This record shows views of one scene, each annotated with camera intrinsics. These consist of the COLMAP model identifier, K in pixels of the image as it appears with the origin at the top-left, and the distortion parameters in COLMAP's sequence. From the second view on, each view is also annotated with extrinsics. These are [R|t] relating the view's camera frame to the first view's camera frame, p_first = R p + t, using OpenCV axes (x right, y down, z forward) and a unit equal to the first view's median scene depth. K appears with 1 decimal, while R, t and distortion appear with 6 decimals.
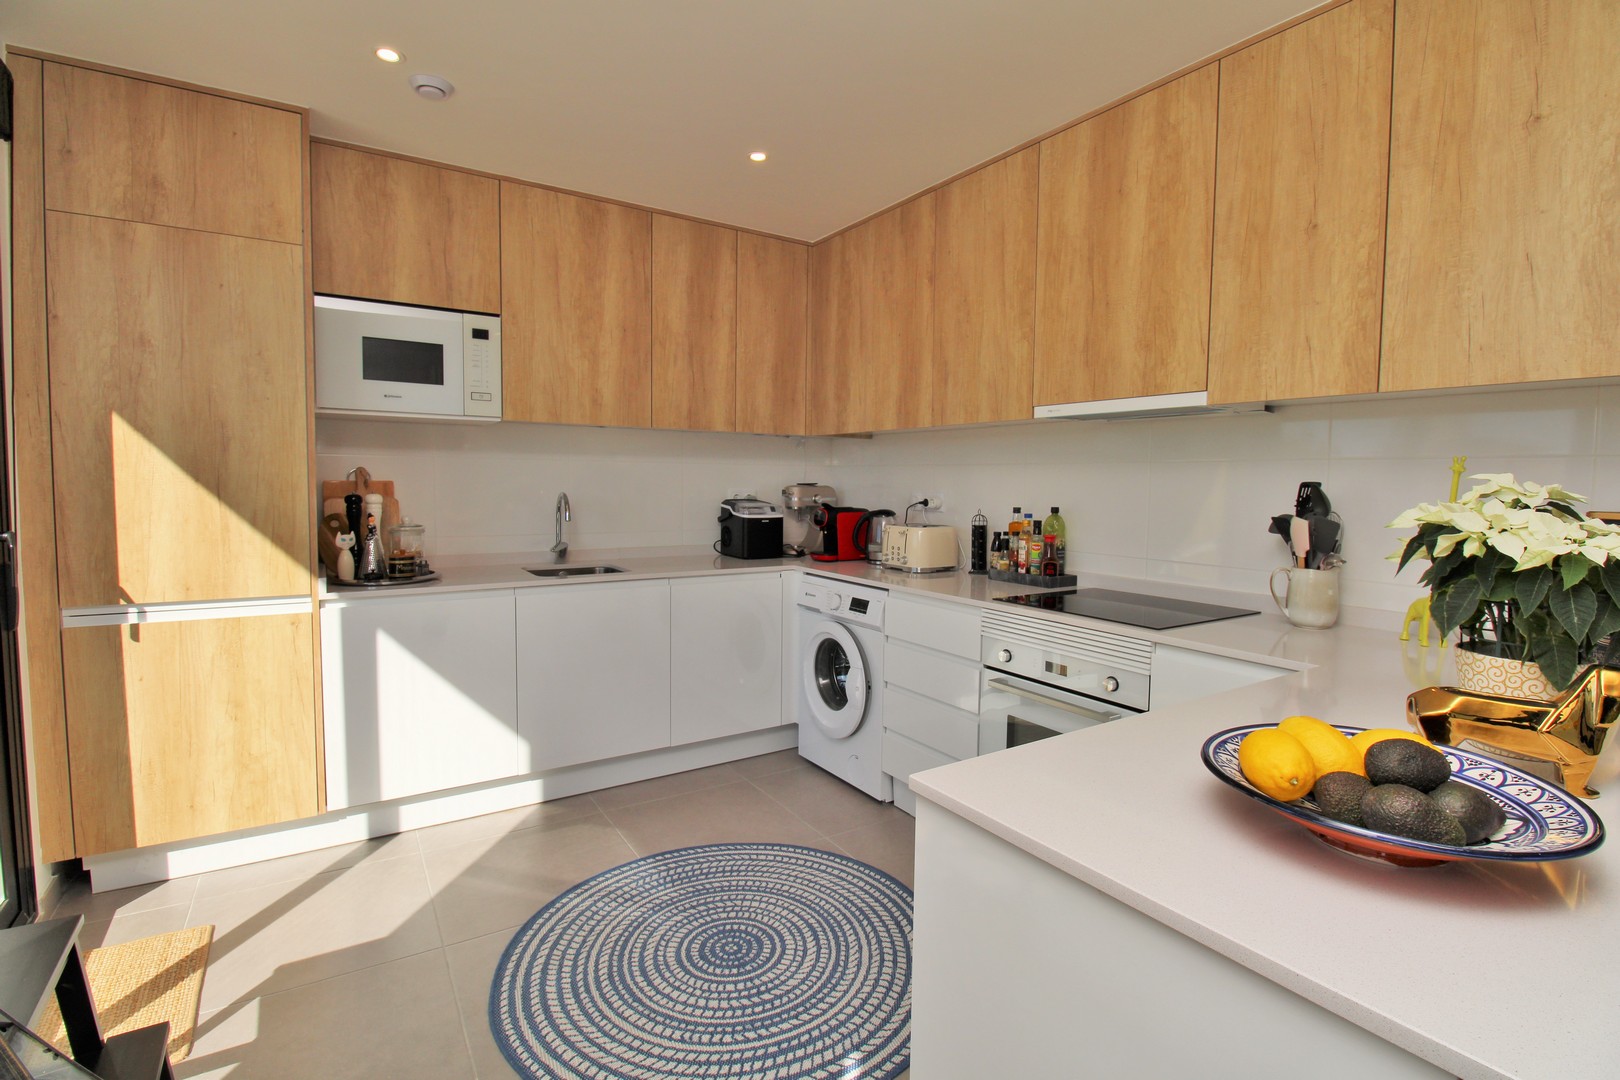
lens RADIAL K [[752.5, 0, 824.1], [0, 752.5, 532.0], [0, 0, 1]] dist [0.007111, -0.014352]
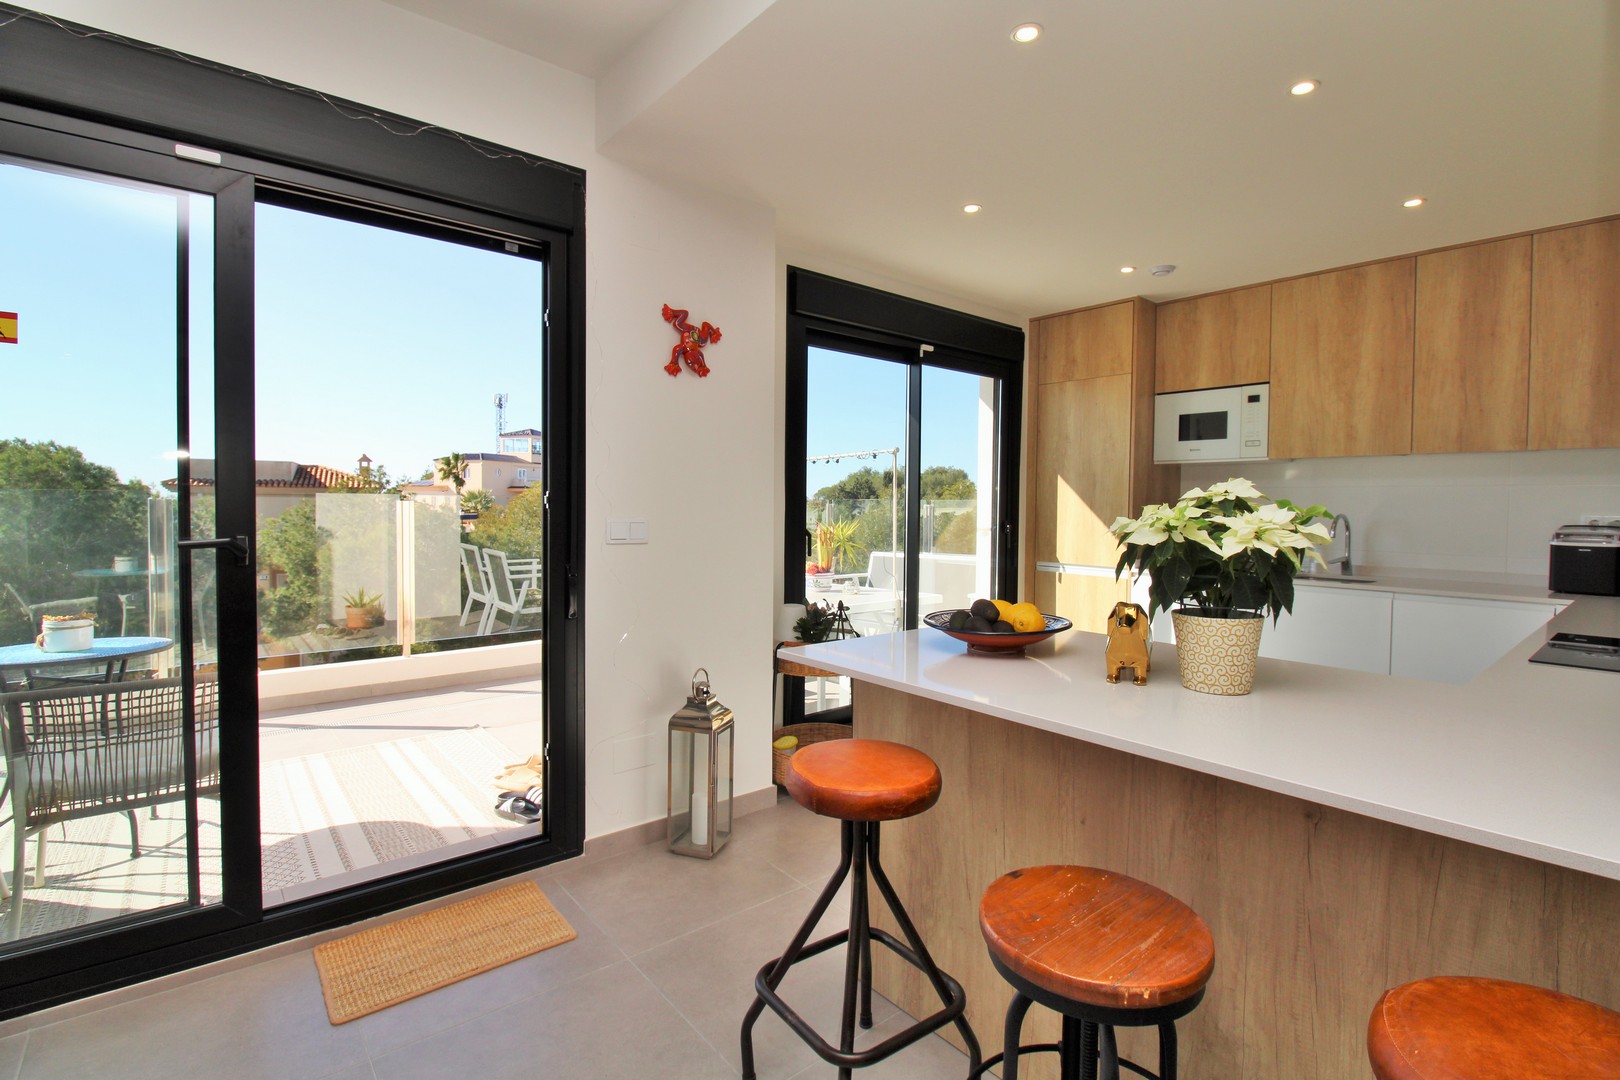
lens RADIAL K [[752.5, 0, 817.0], [0, 752.5, 528.2], [0, 0, 1]] dist [0.007111, -0.014352]
pose [[0.137070, 0.022851, -0.990298, 0.795355], [-0.070566, 0.997419, 0.013248, 0.014120], [0.988045, 0.068065, 0.138329, 0.025151]]
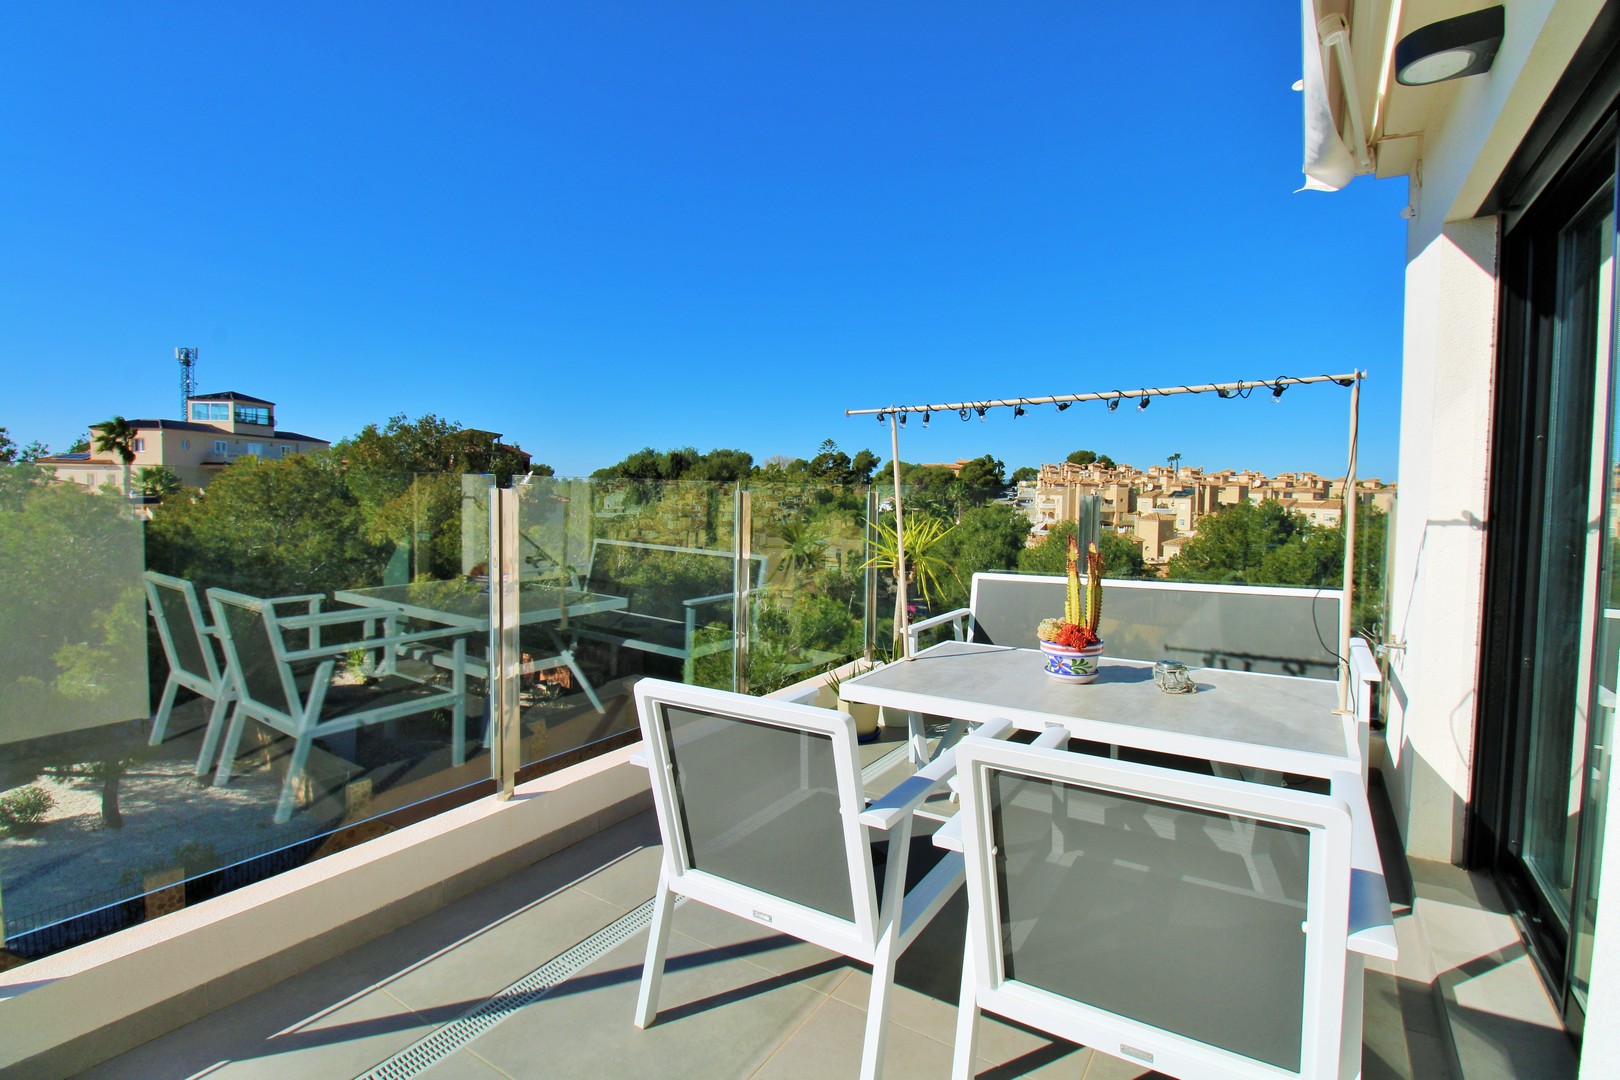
lens RADIAL K [[752.5, 0, 816.4], [0, 752.5, 527.0], [0, 0, 1]] dist [0.007111, -0.014352]
pose [[0.422791, 0.040819, -0.905307, -0.333849], [-0.069153, 0.997525, 0.012681, 0.024601], [0.903585, 0.057243, 0.424568, -0.346748]]
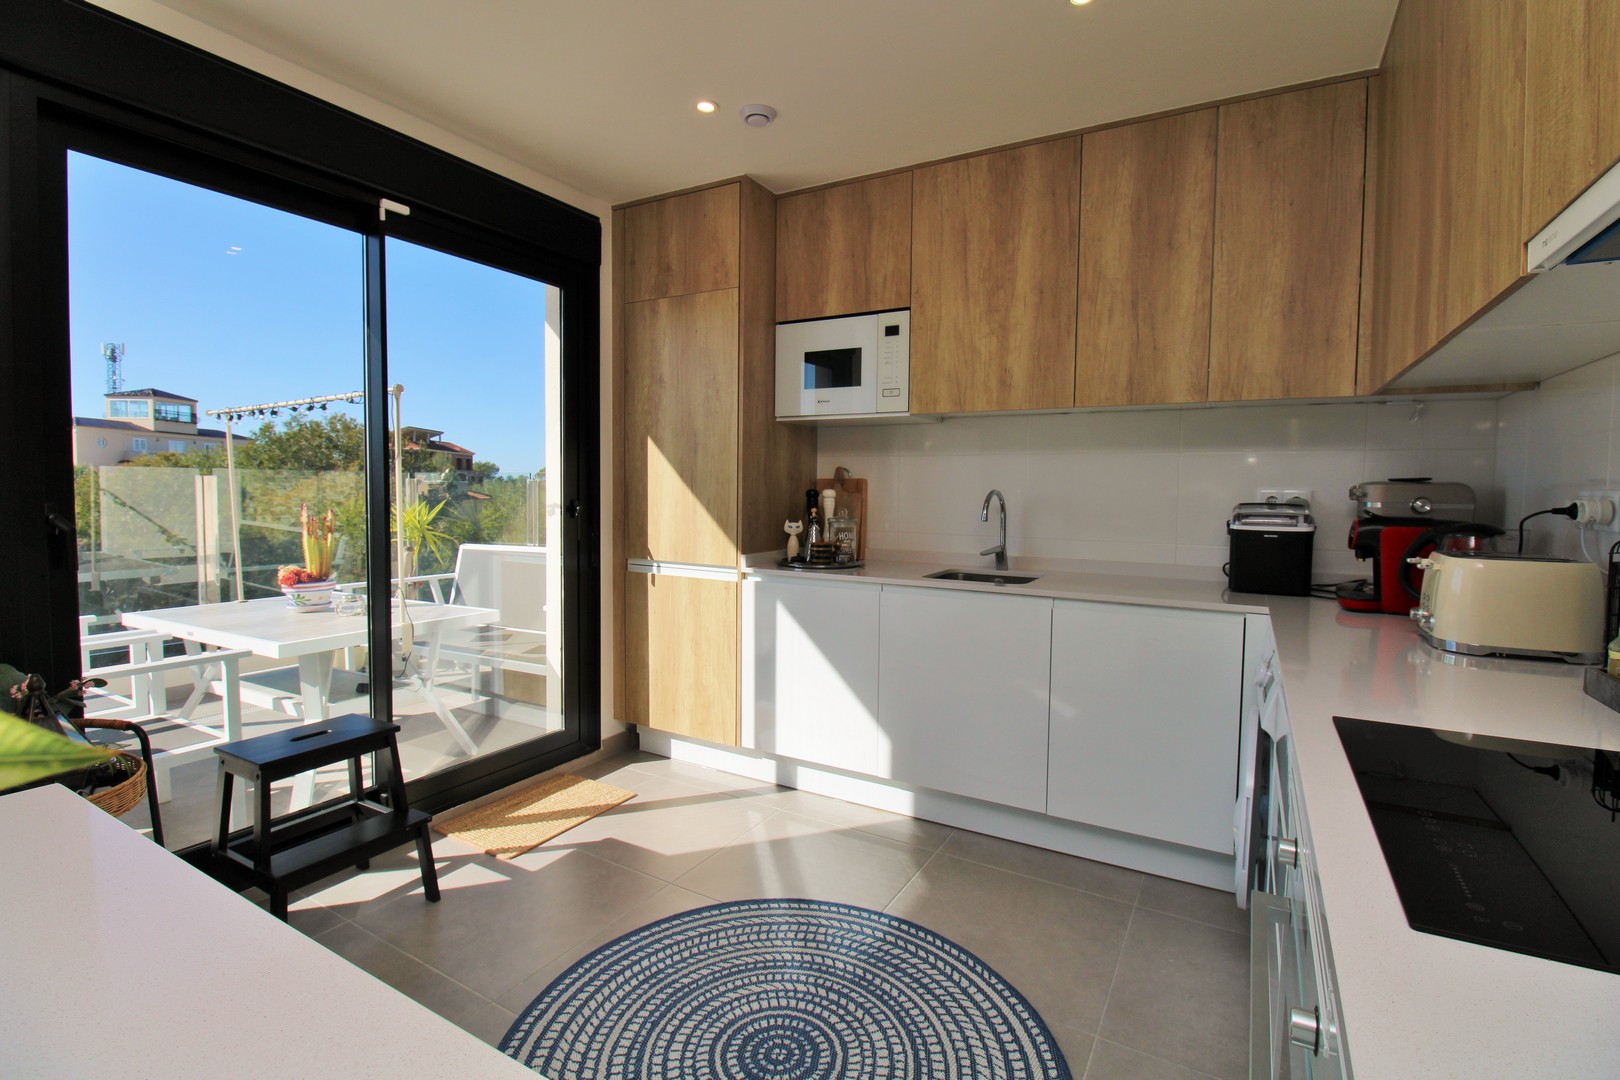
lens RADIAL K [[752.5, 0, 805.8], [0, 752.5, 525.9], [0, 0, 1]] dist [0.007111, -0.014352]
pose [[0.456569, 0.040398, -0.888770, 0.388228], [-0.065352, 0.997793, 0.011782, -0.005824], [0.887285, 0.052704, 0.458201, 0.436509]]
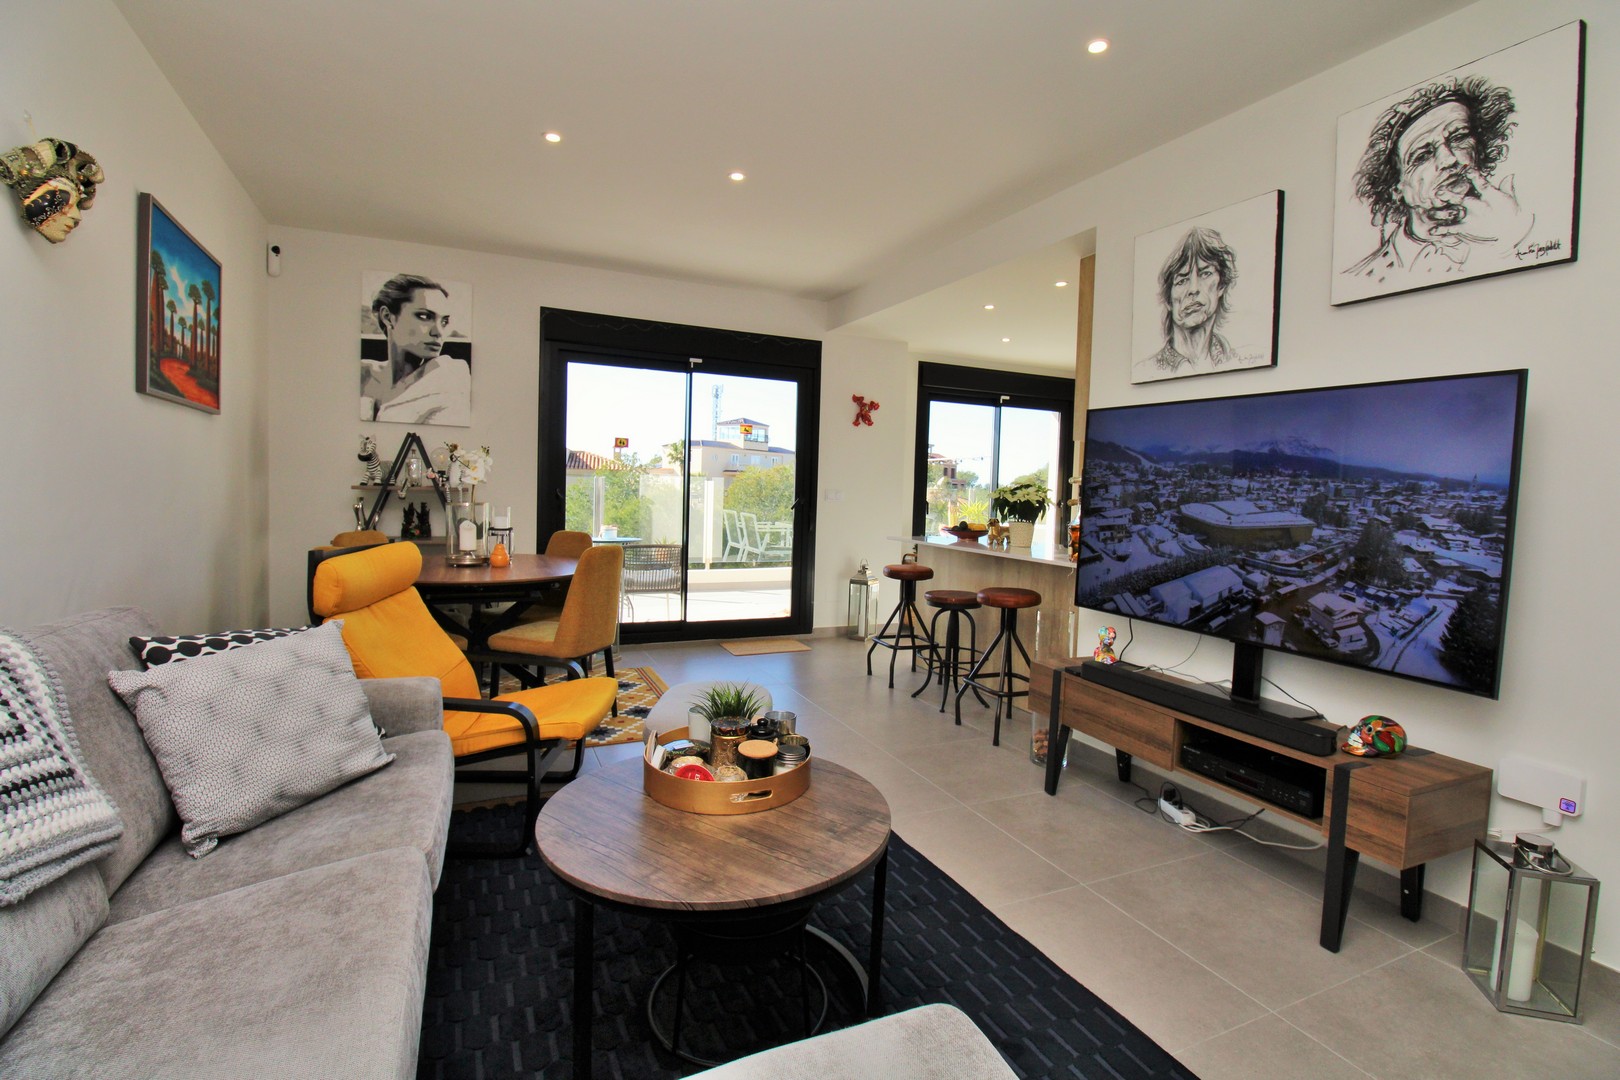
lens RADIAL K [[752.5, 0, 814.3], [0, 752.5, 531.6], [0, 0, 1]] dist [0.007111, -0.014352]
pose [[-0.124615, 0.045746, -0.991150, 1.904253], [-0.093167, 0.993984, 0.057590, 0.029294], [0.987821, 0.099519, -0.119604, 0.126189]]
